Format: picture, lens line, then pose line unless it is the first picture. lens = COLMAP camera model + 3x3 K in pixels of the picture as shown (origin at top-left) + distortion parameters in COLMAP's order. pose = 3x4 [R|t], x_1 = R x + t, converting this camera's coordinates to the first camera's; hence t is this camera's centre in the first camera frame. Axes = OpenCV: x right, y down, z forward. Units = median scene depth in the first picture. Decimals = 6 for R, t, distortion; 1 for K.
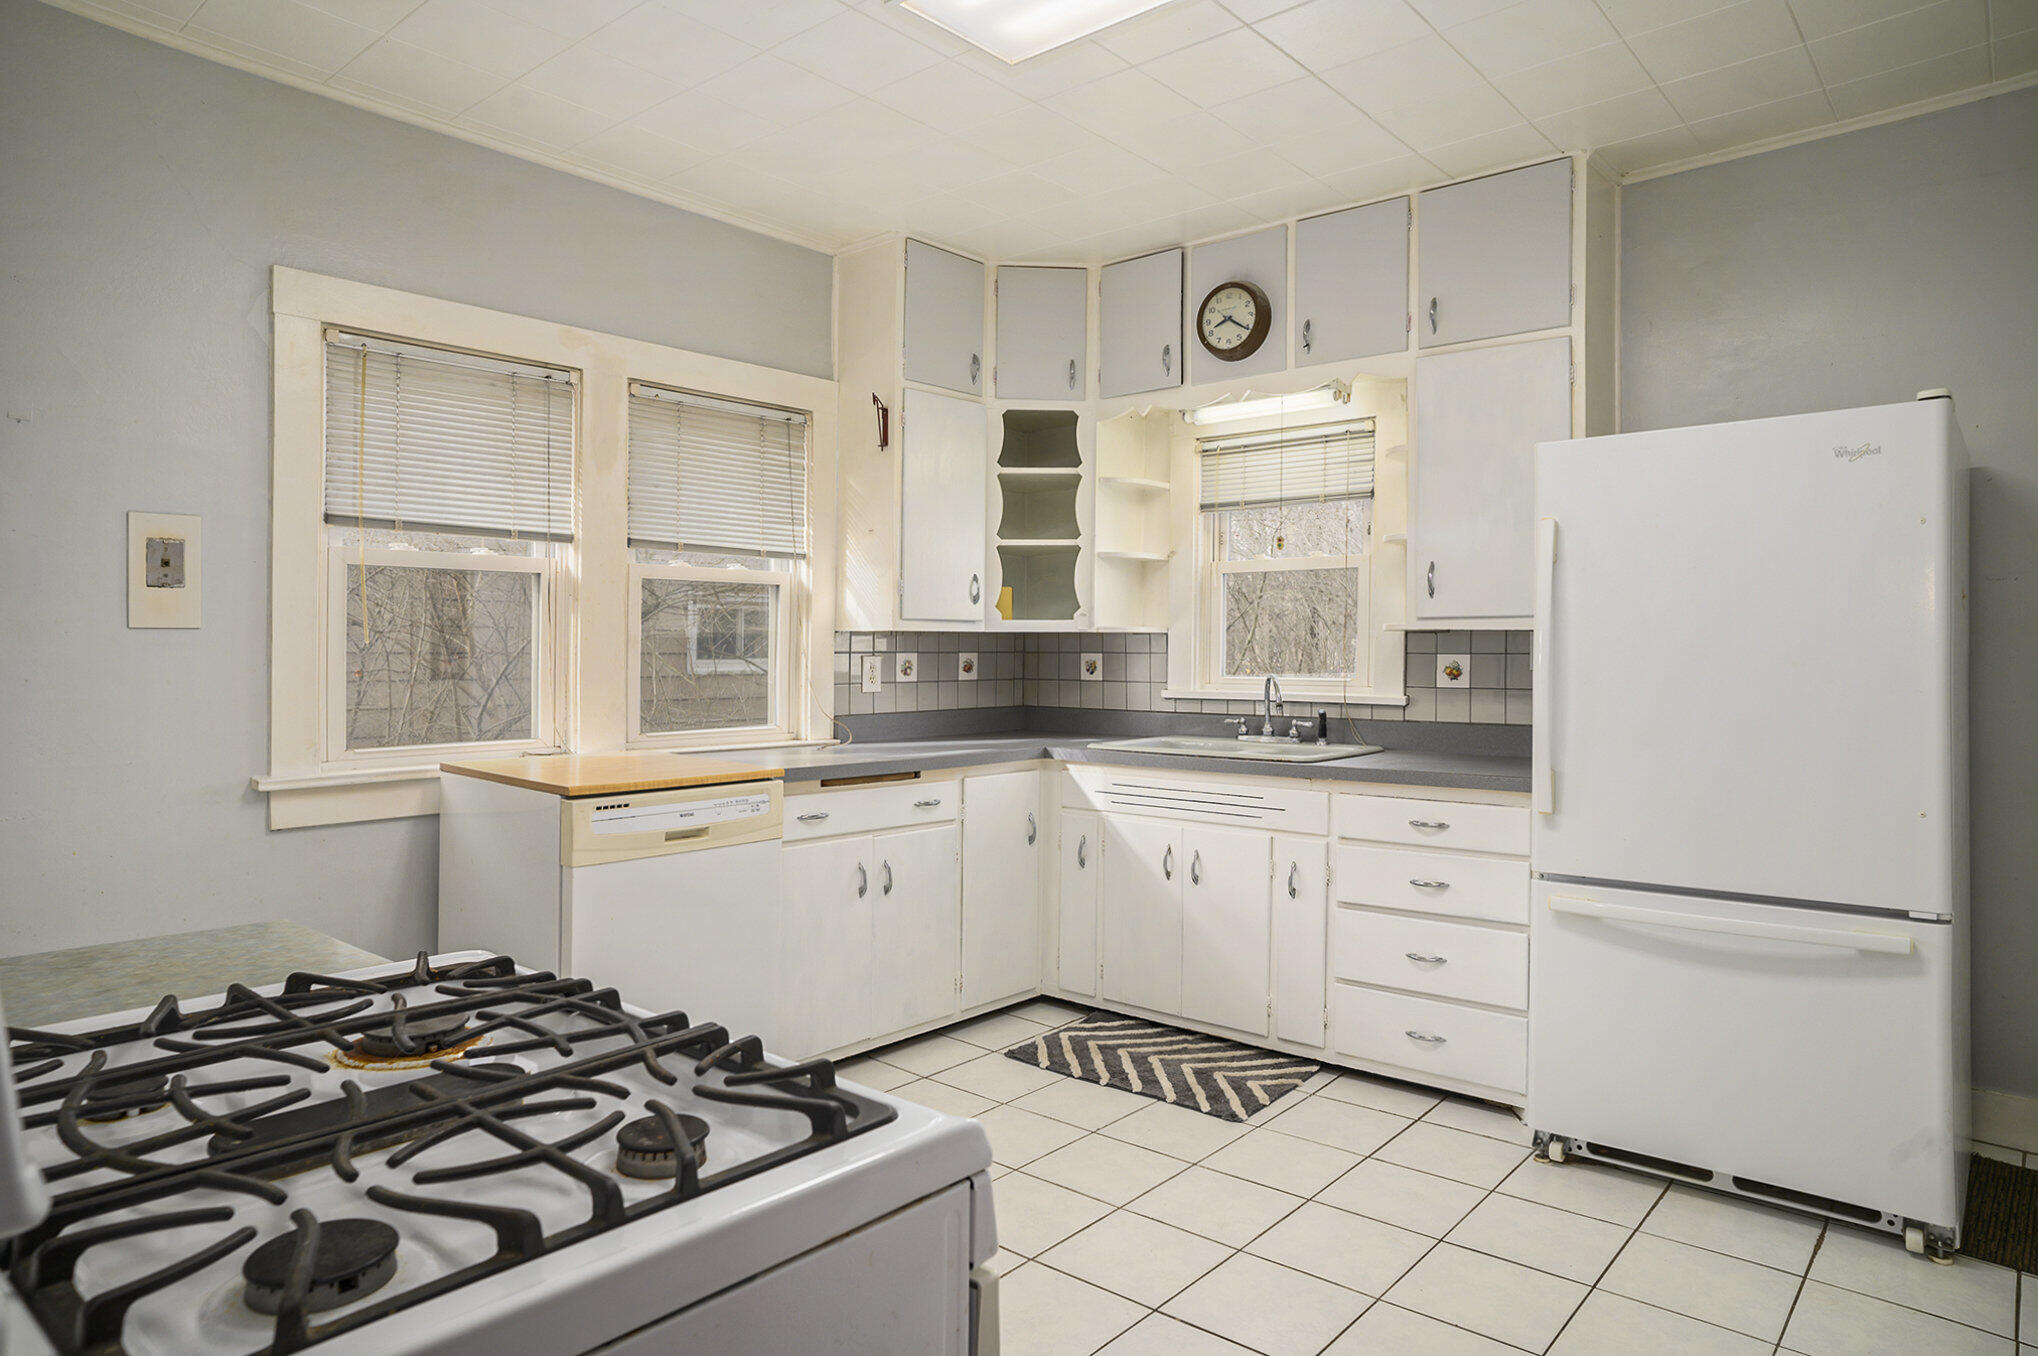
lens RADIAL K [[1239.2, 0, 1014.6], [0, 1239.2, 668.8], [0, 0, 1]] dist [0.002471, 0.002062]
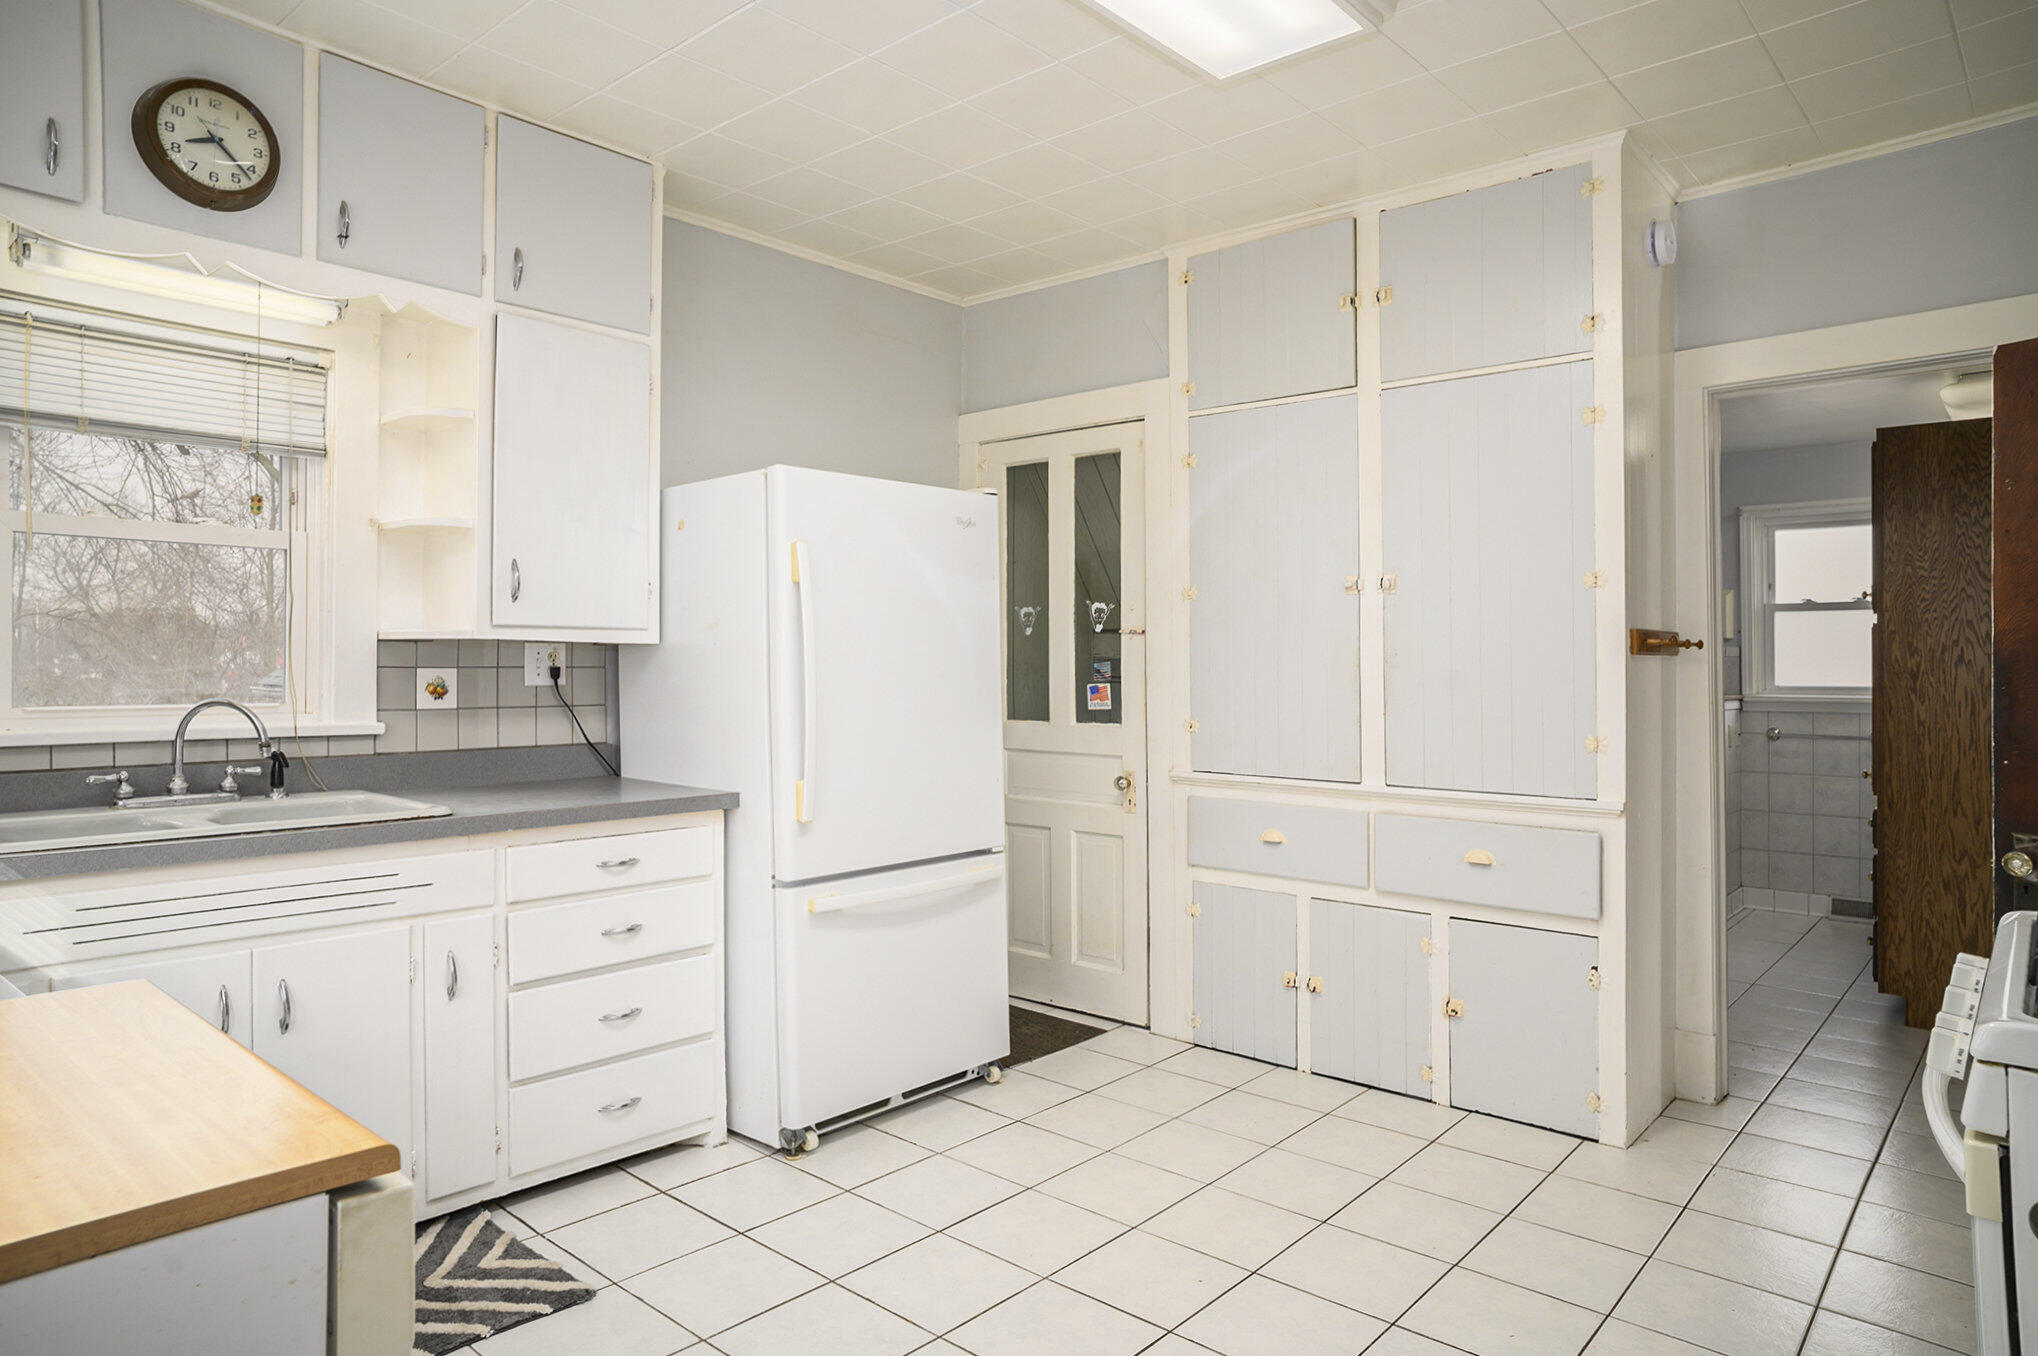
lens RADIAL K [[1239.2, 0, 1014.6], [0, 1239.2, 673.1], [0, 0, 1]] dist [0.002471, 0.002062]
pose [[0.055364, -0.007435, 0.998439, -0.450289], [0.007443, 0.999948, 0.007034, -0.011574], [-0.998438, 0.007042, 0.055416, 0.569816]]
